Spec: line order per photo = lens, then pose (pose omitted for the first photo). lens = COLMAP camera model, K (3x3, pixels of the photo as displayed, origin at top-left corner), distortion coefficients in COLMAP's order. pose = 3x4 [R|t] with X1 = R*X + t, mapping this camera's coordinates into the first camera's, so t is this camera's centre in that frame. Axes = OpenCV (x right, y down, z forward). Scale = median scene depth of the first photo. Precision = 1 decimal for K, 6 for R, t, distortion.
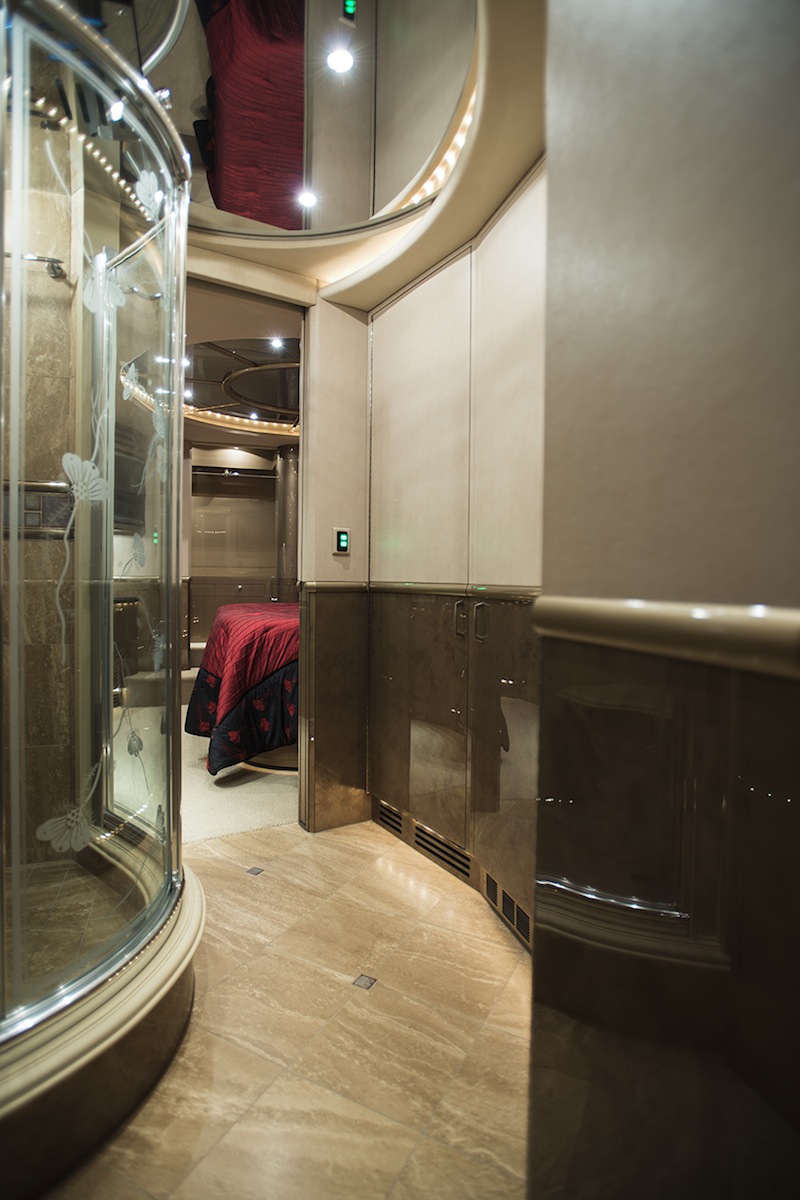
lens RADIAL K [[629.5, 0, 400.0], [0, 629.5, 600.0], [0, 0, 1]] dist [-0.054634, 0.023673]
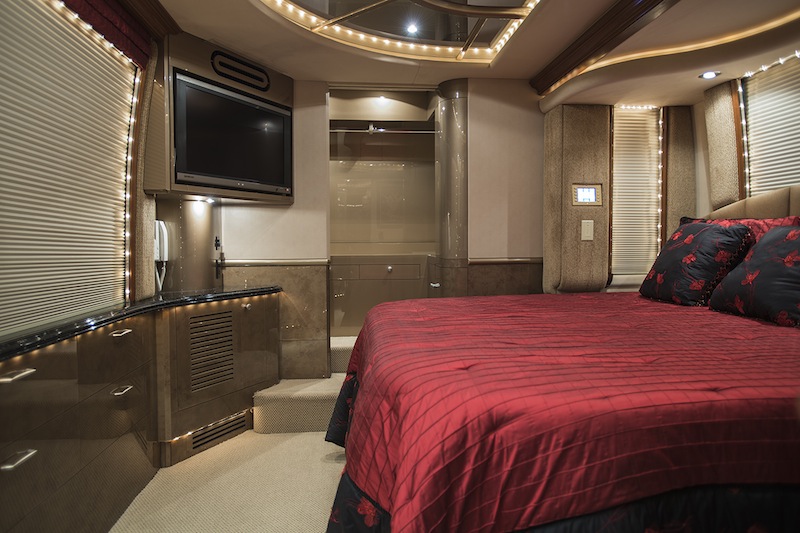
lens RADIAL K [[561.7, 0, 400.0], [0, 561.7, 266.5], [0, 0, 1]] dist [-0.219388, 0.000040]
pose [[0.976923, -0.027660, -0.211793, -0.103674], [0.029476, 0.999551, 0.005422, -0.032323], [0.211548, -0.011540, 0.977300, 0.339934]]
